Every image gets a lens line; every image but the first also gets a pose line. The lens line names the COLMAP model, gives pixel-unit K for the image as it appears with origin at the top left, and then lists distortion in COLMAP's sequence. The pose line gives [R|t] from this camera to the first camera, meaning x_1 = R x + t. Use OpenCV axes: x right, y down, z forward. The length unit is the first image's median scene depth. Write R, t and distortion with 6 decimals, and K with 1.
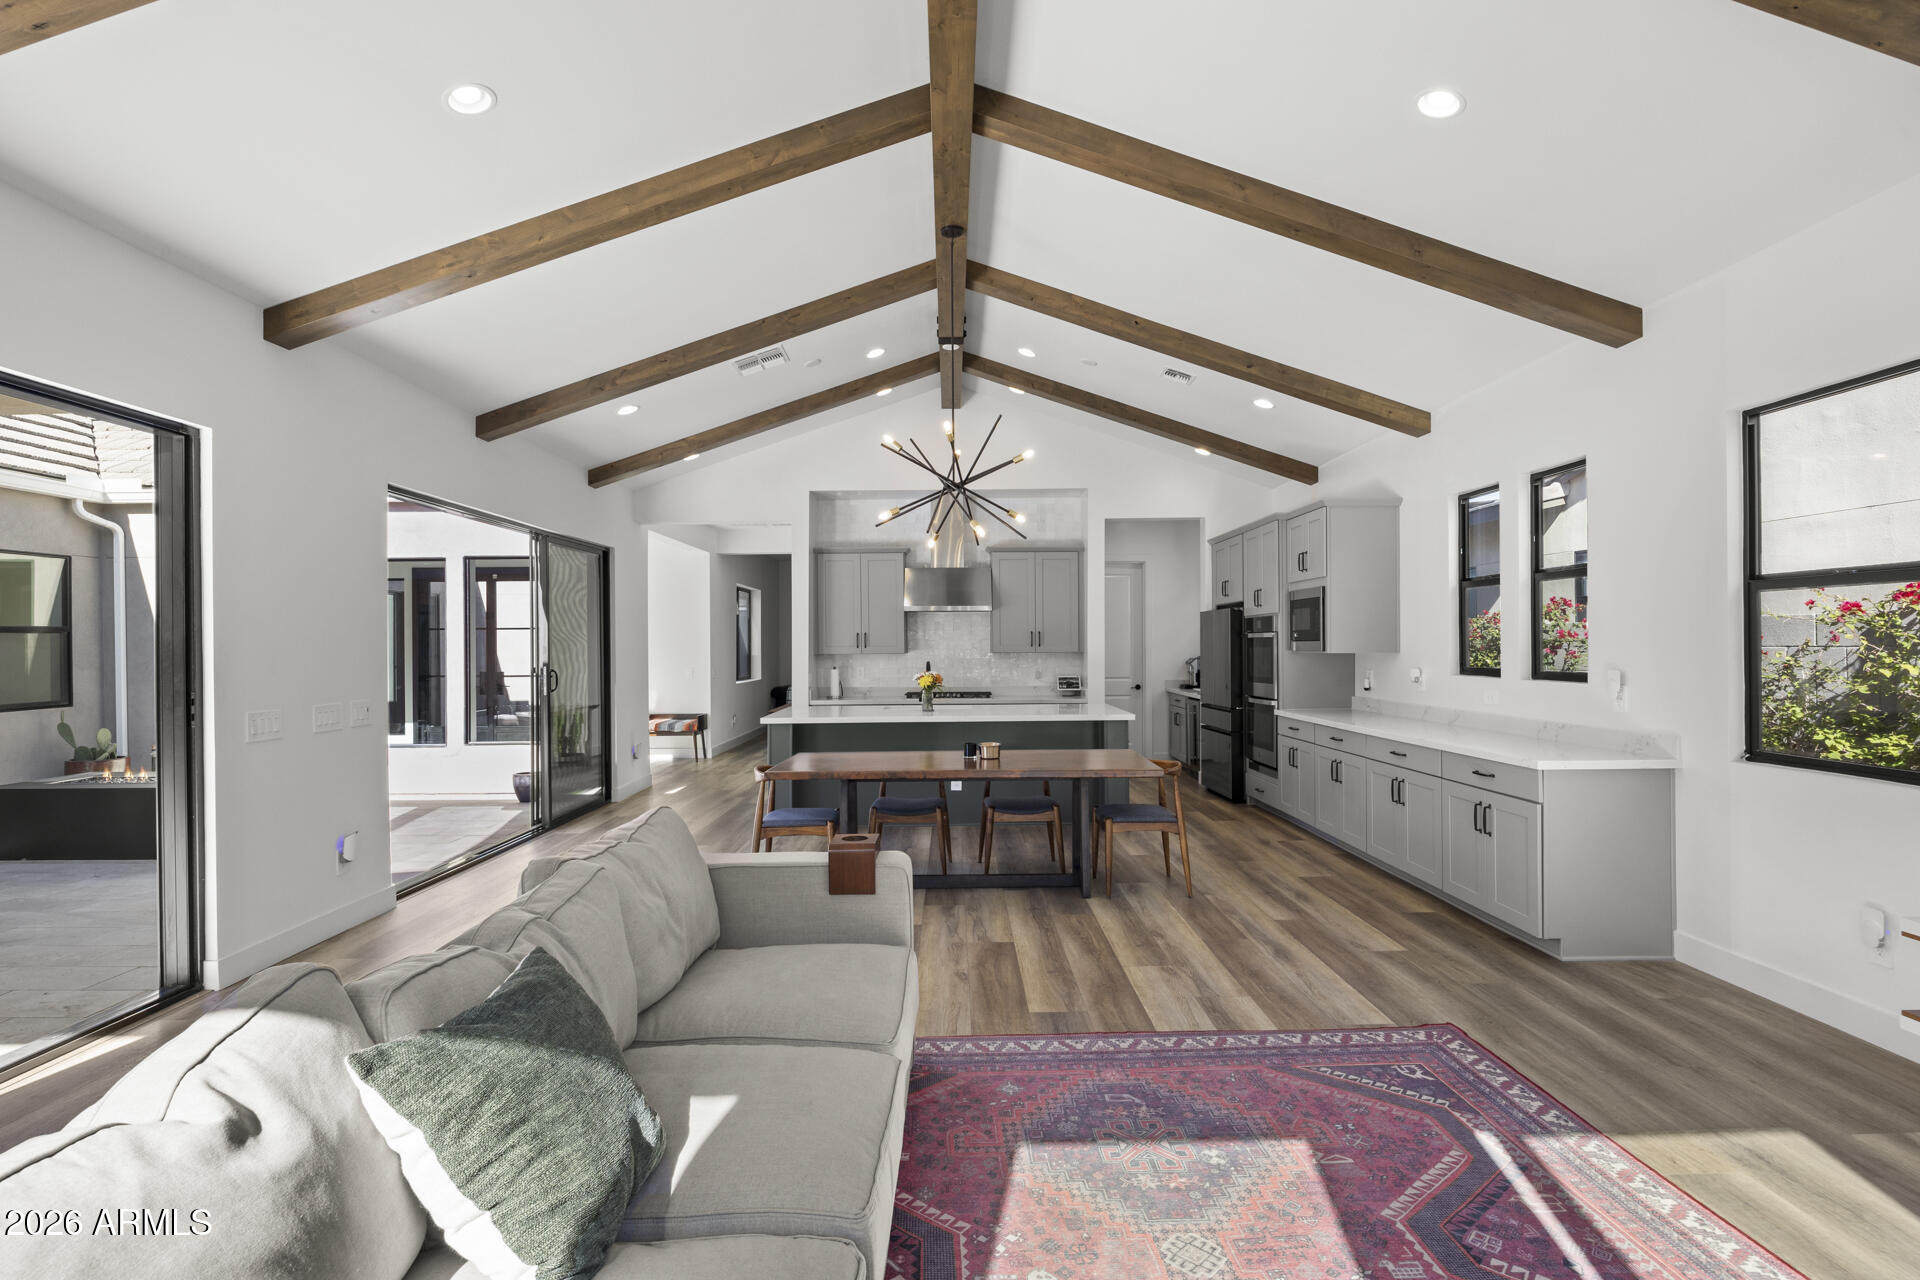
lens RADIAL K [[925.8, 0, 966.7], [0, 925.8, 639.6], [0, 0, 1]] dist [-0.013525, 0.000051]
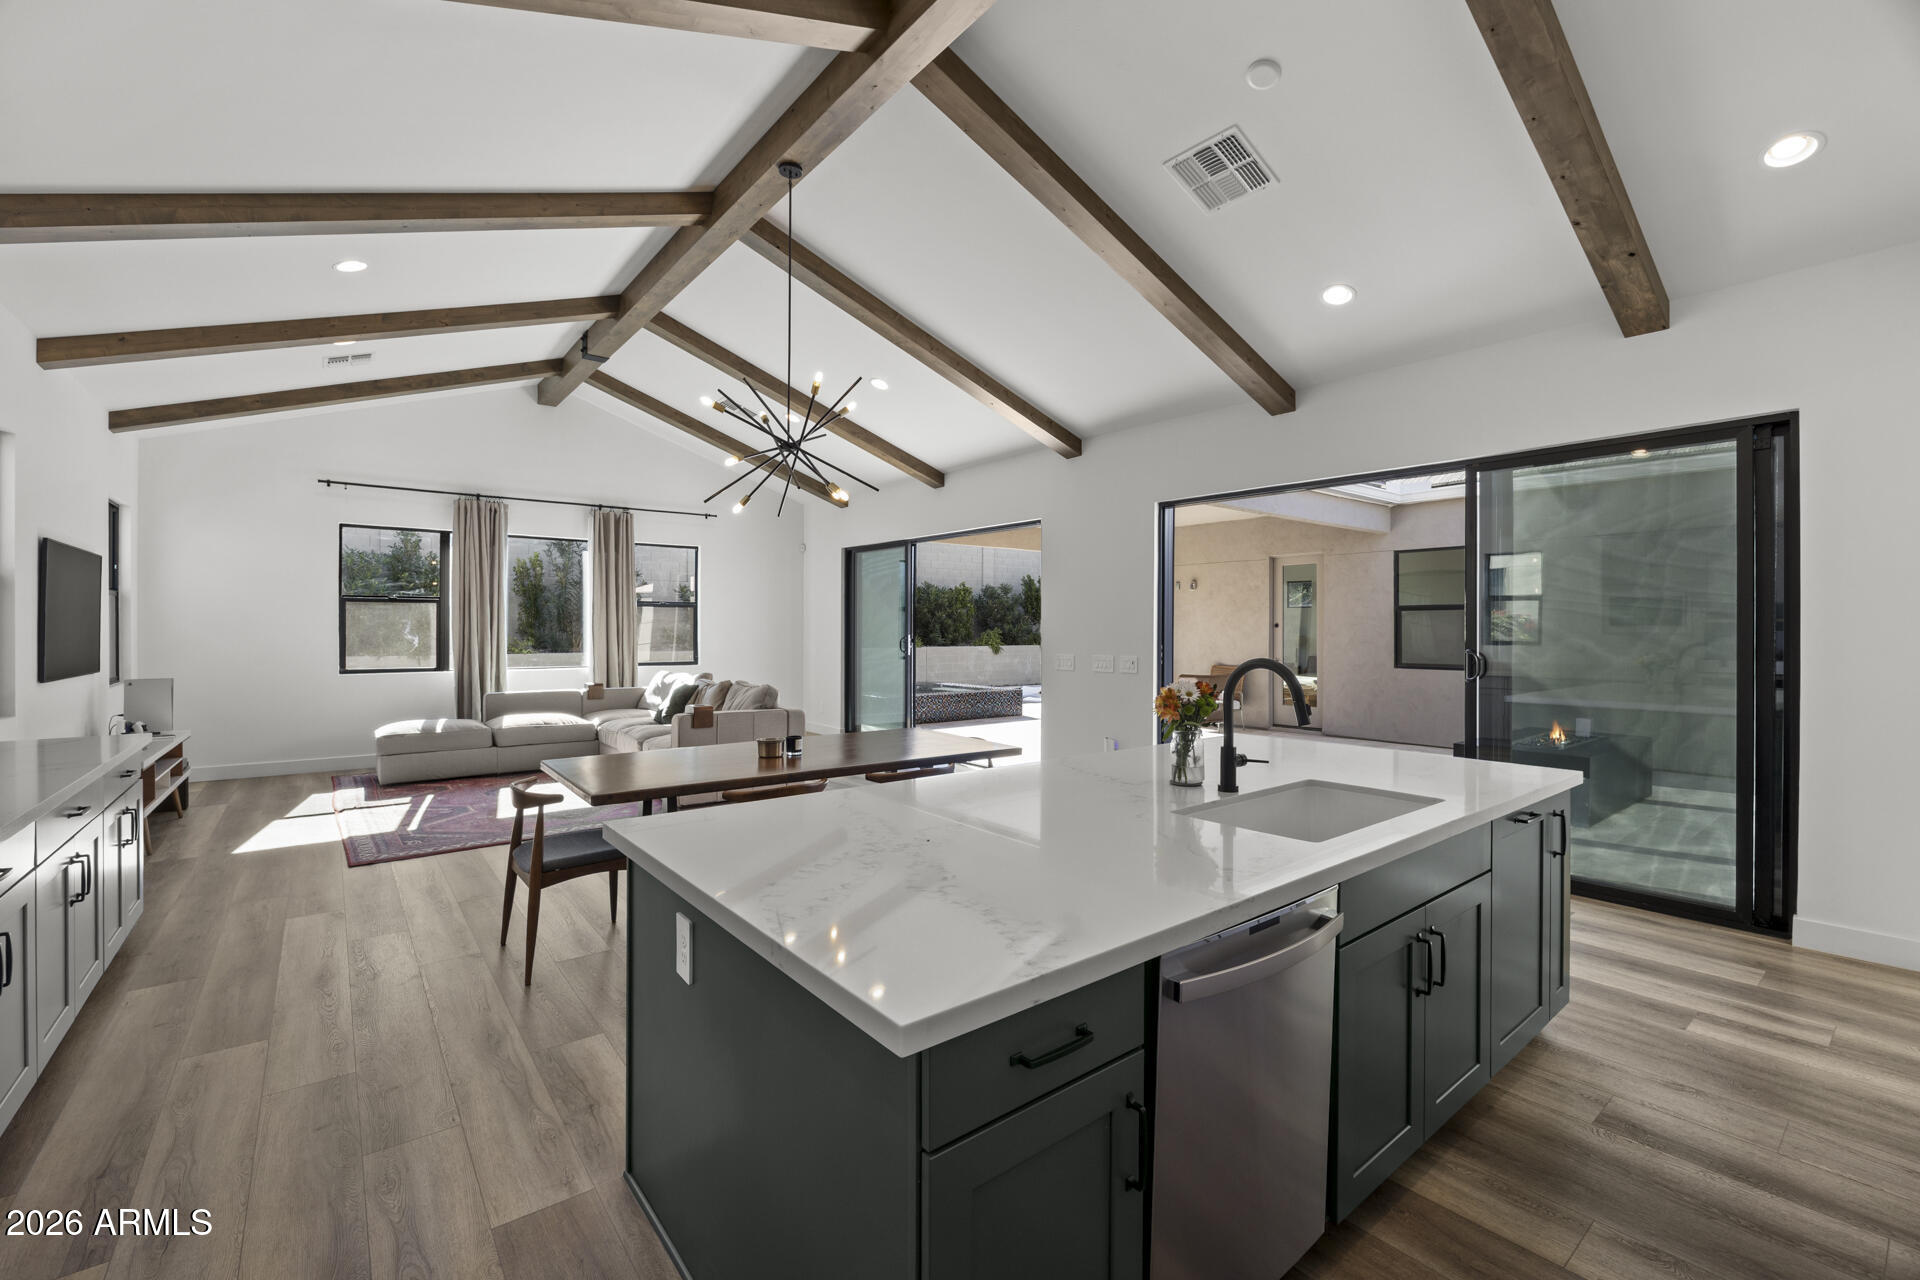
lens RADIAL K [[811.5, 0, 960.3], [0, 811.5, 638.9], [0, 0, 1]] dist [0.000165, 0.000000]
pose [[-0.791202, 0.006847, -0.611517, 0.244494], [0.006115, 0.999976, 0.003285, 0.012110], [0.611525, -0.001140, -0.791224, 1.231403]]
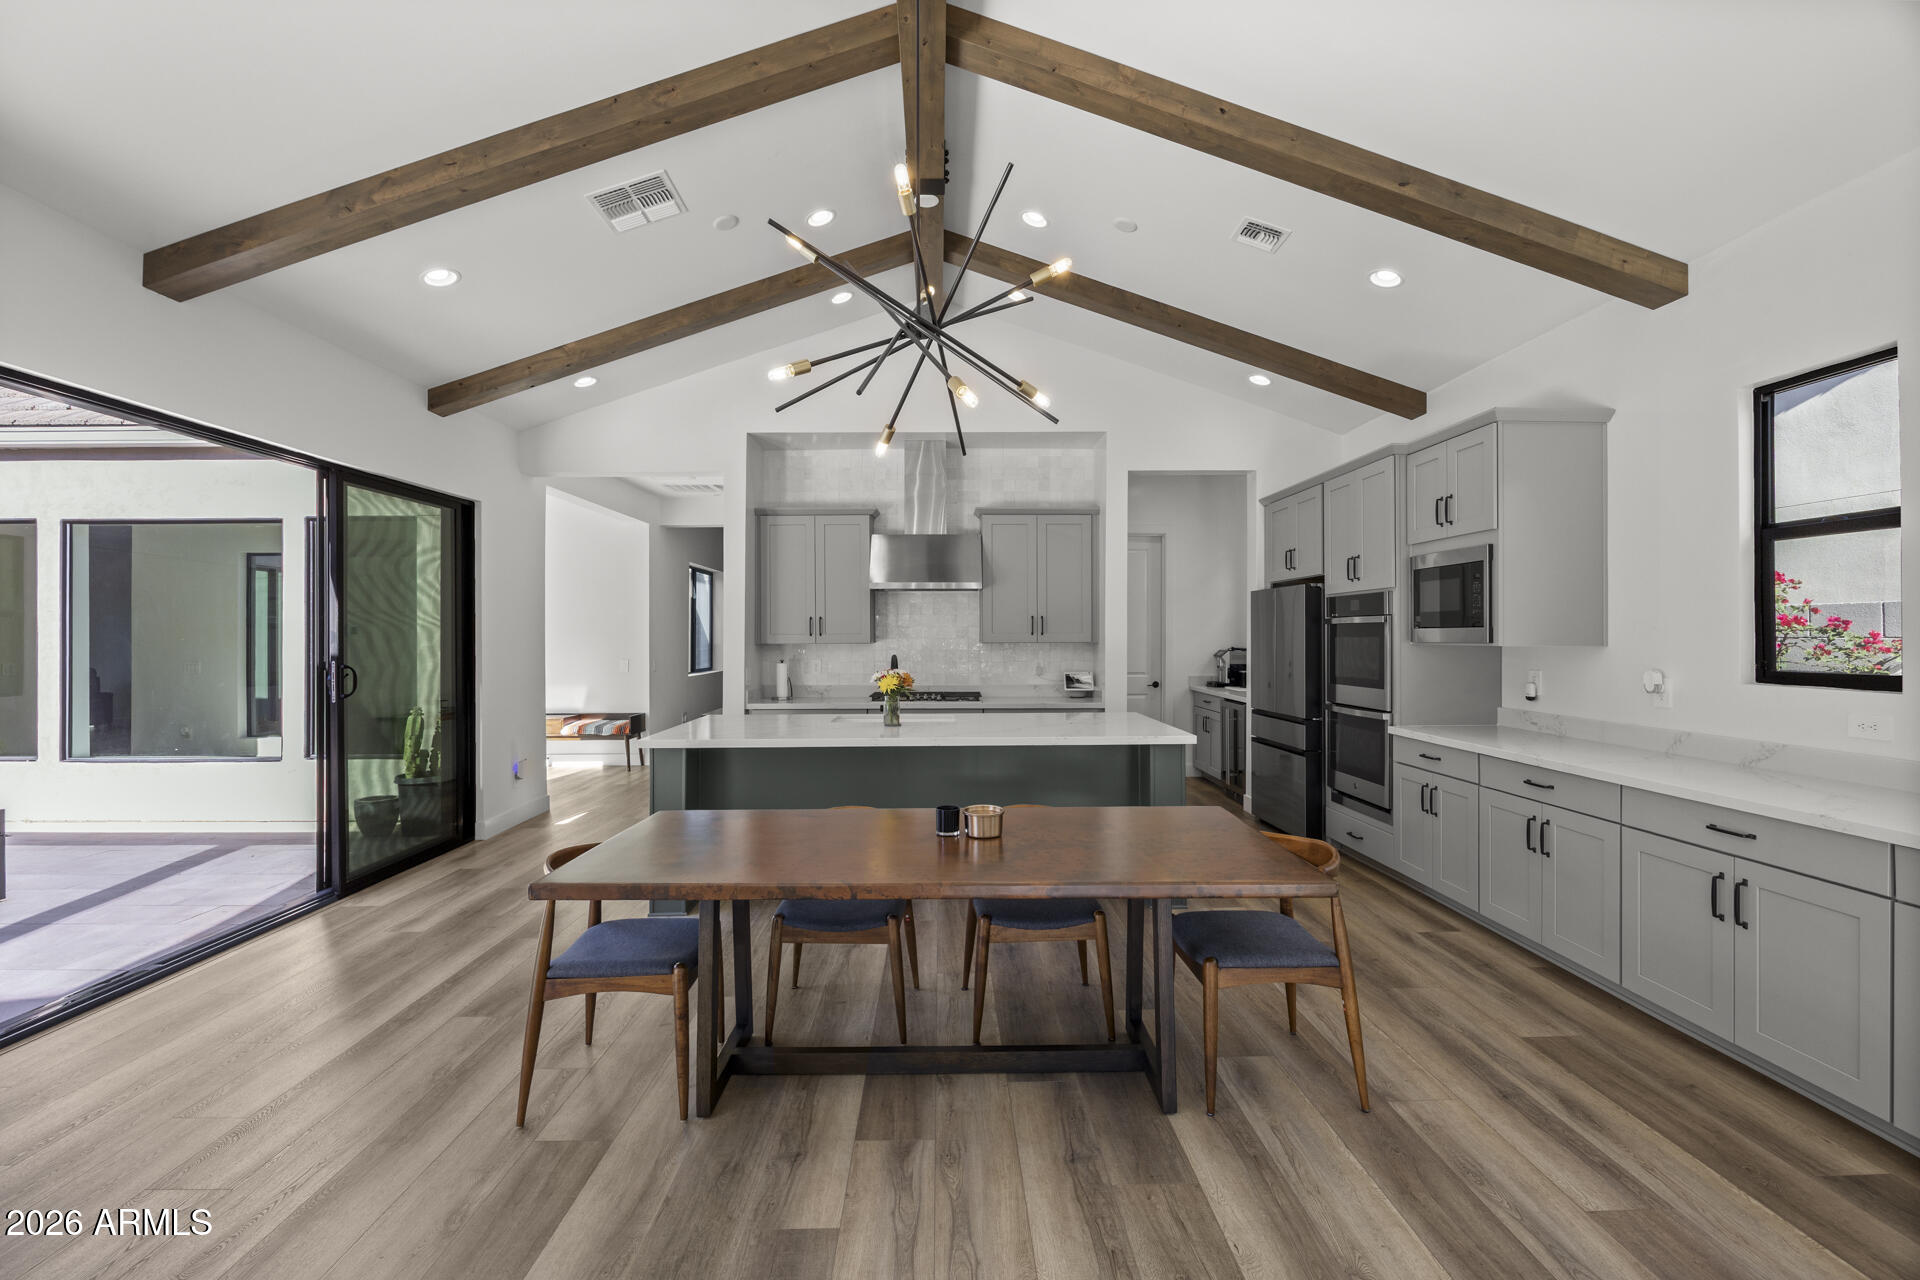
lens RADIAL K [[845.3, 0, 954.9], [0, 845.3, 632.5], [0, 0, 1]] dist [-0.013677, 0.000390]
pose [[0.999988, 0.004702, 0.001562, 0.004444], [-0.004706, 0.999985, 0.002619, 0.004539], [-0.001550, -0.002627, 0.999995, 0.360886]]
